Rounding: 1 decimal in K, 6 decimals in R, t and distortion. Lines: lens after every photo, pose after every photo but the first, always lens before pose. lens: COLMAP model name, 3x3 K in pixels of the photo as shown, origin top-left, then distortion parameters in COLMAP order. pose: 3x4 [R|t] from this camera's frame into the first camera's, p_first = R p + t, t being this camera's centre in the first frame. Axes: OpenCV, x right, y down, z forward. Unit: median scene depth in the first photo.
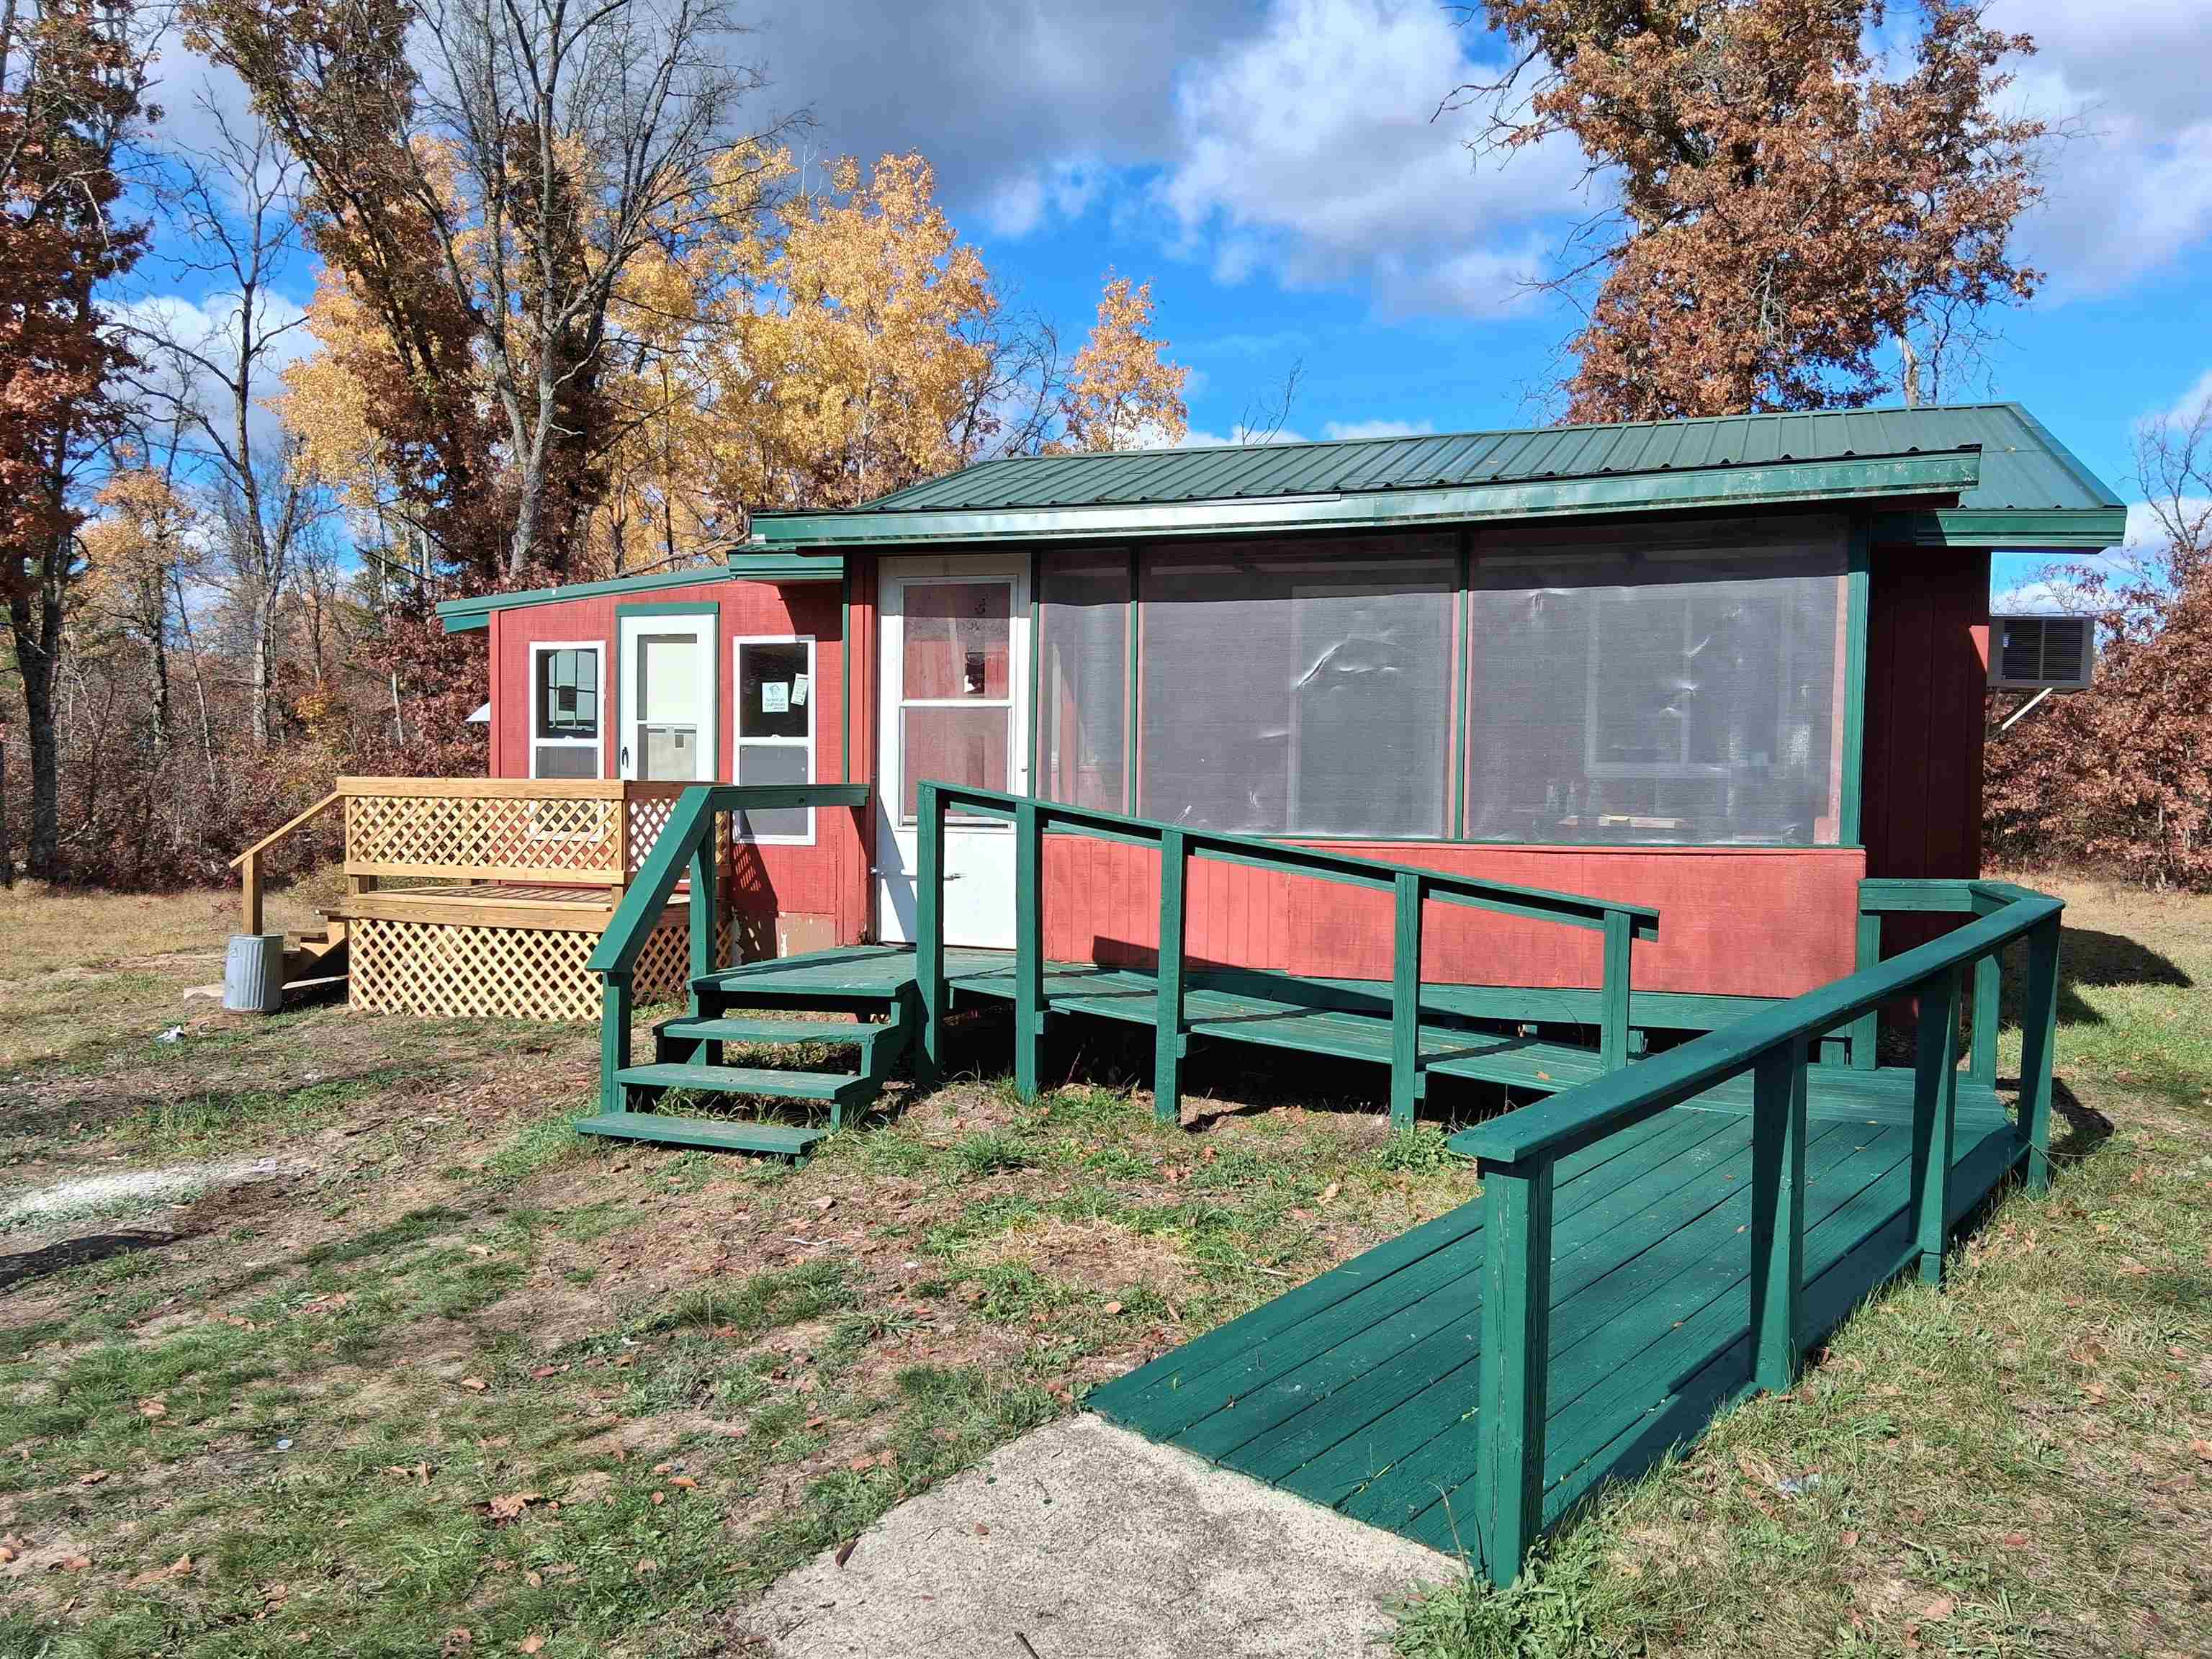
lens RADIAL K [[1658.7, 0, 1114.3], [0, 1658.7, 826.1], [0, 0, 1]] dist [0.107660, -0.171478]
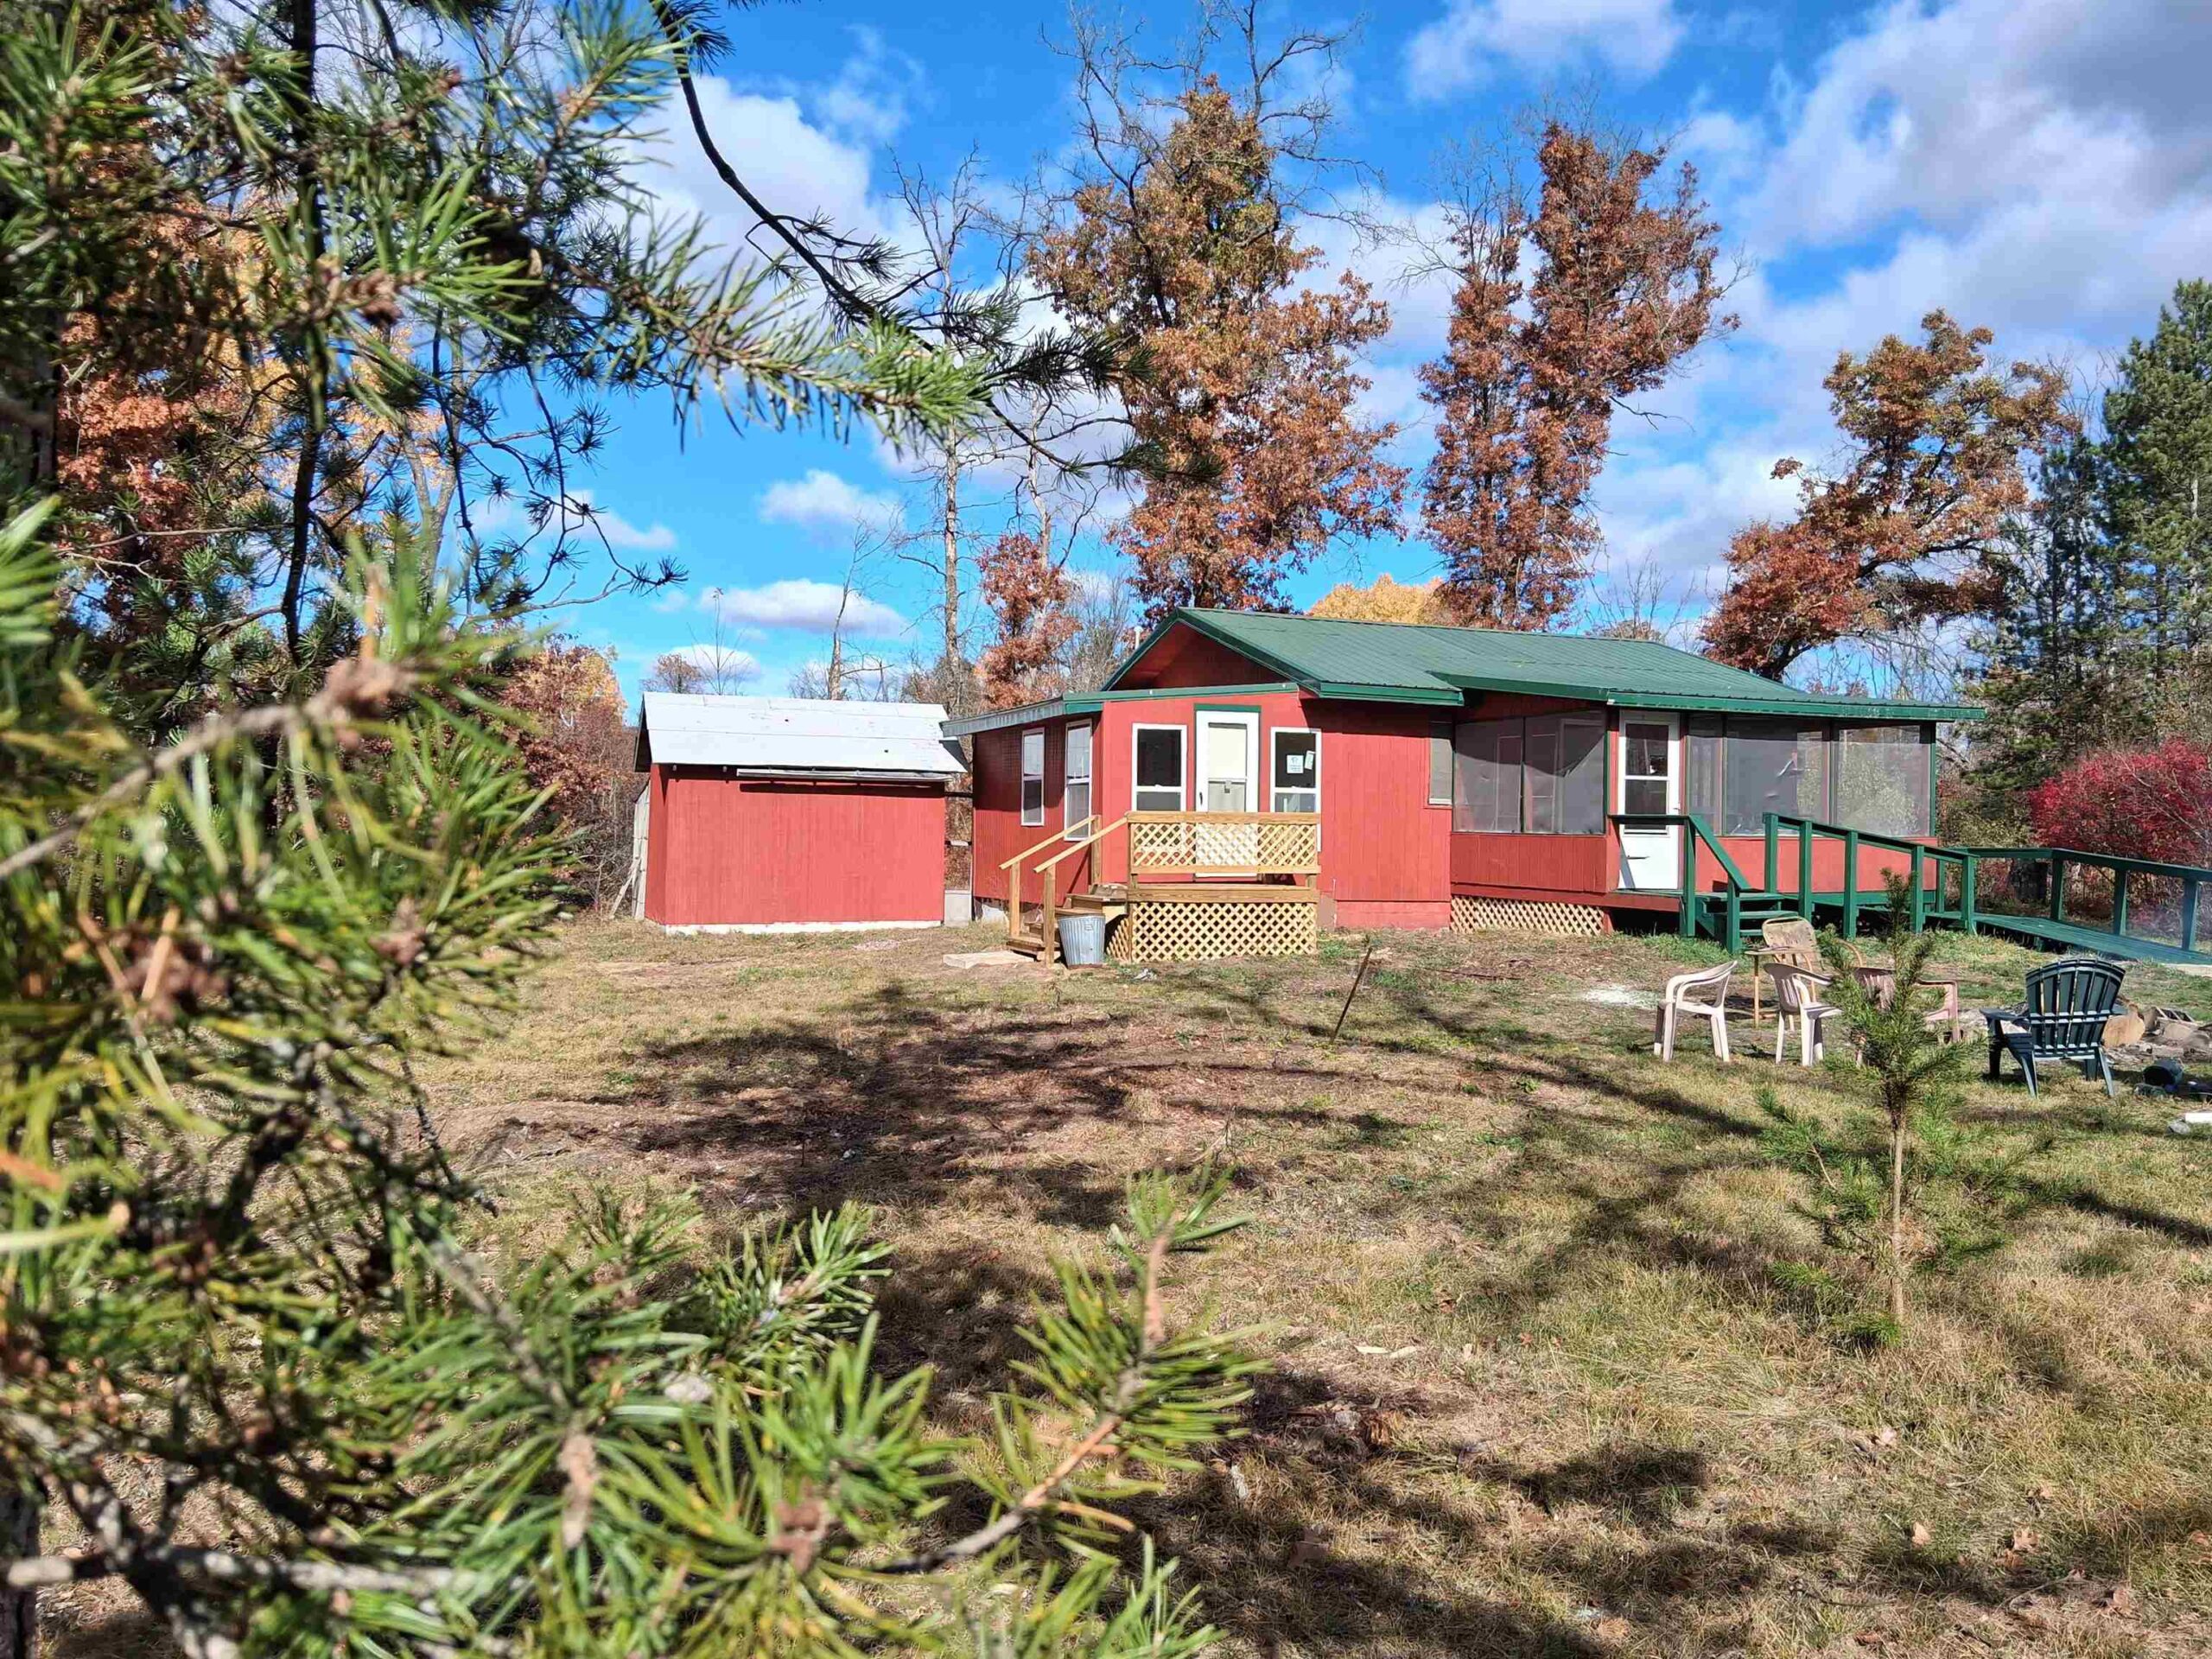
lens RADIAL K [[1658.7, 0, 1098.0], [0, 1658.7, 829.0], [0, 0, 1]] dist [0.107660, -0.171478]
pose [[0.740158, -0.000941, 0.672433, -1.499576], [0.016602, 0.999720, -0.016876, 0.013482], [-0.672228, 0.023655, 0.739966, -0.109996]]
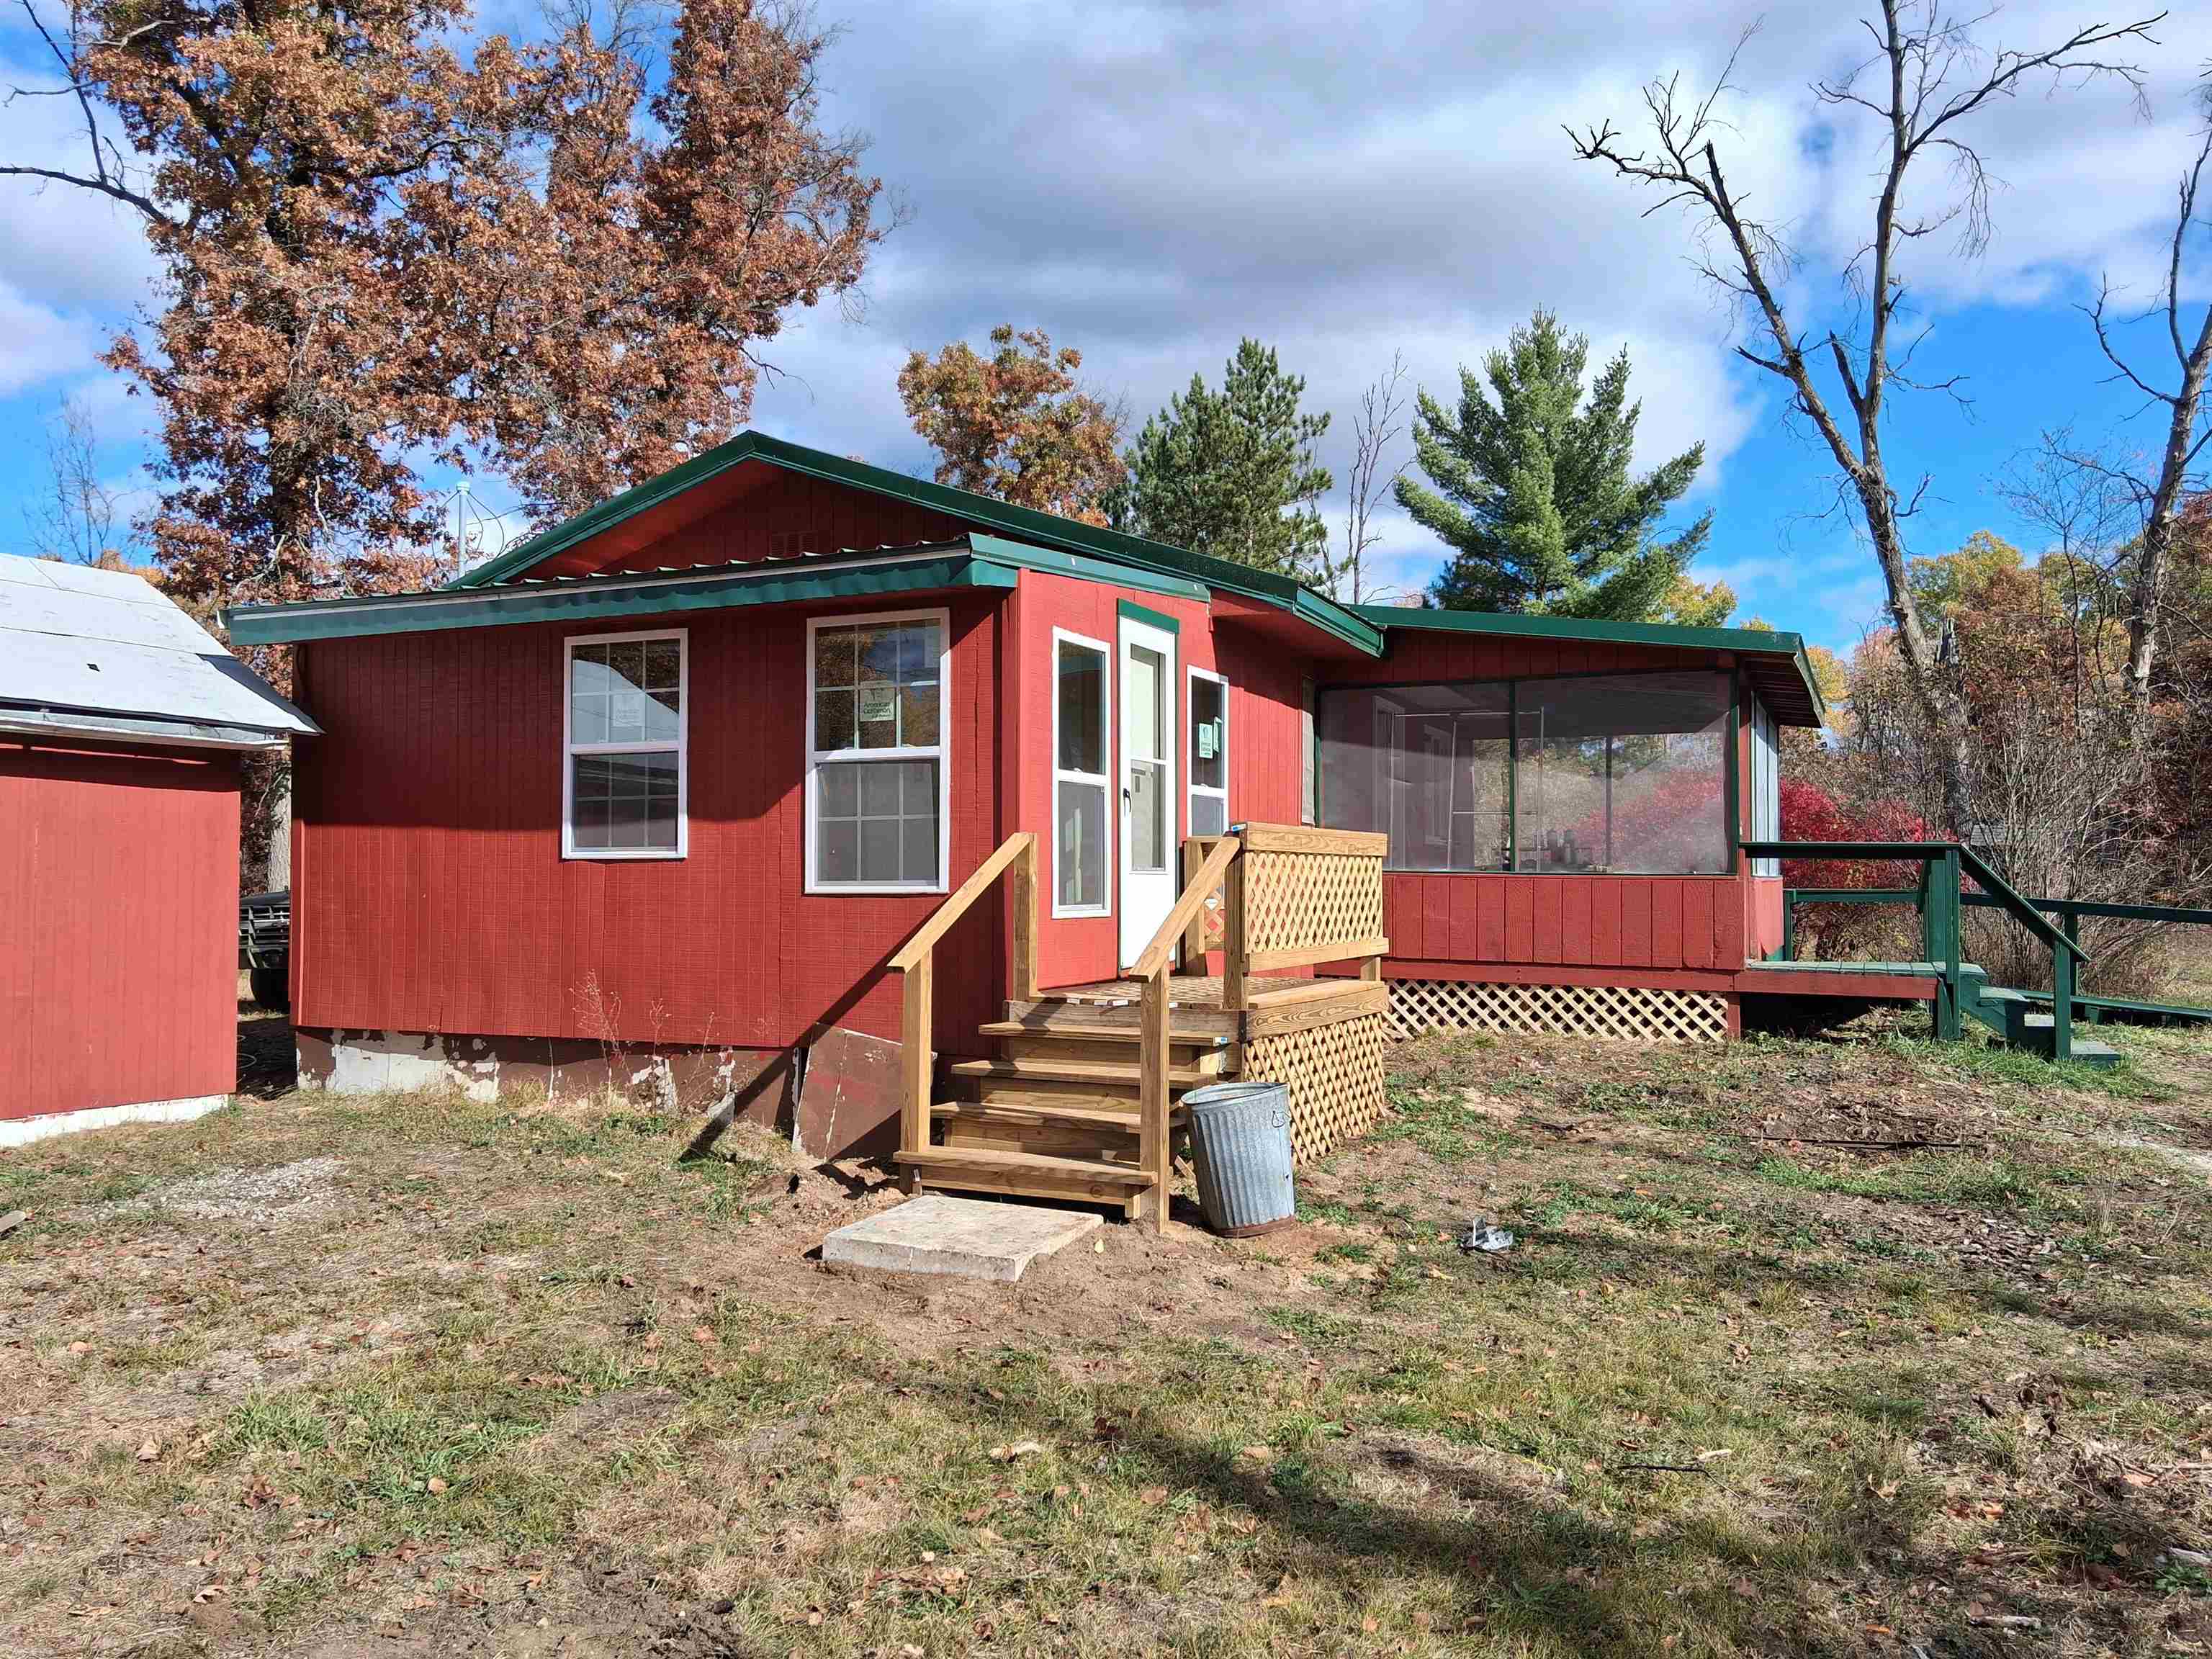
lens RADIAL K [[1658.7, 0, 1093.3], [0, 1658.7, 837.0], [0, 0, 1]] dist [0.107660, -0.171478]
pose [[0.079216, 0.016954, 0.996713, -1.091042], [0.025897, 0.999483, -0.019059, -0.011813], [-0.996521, 0.027321, 0.078736, 1.003147]]
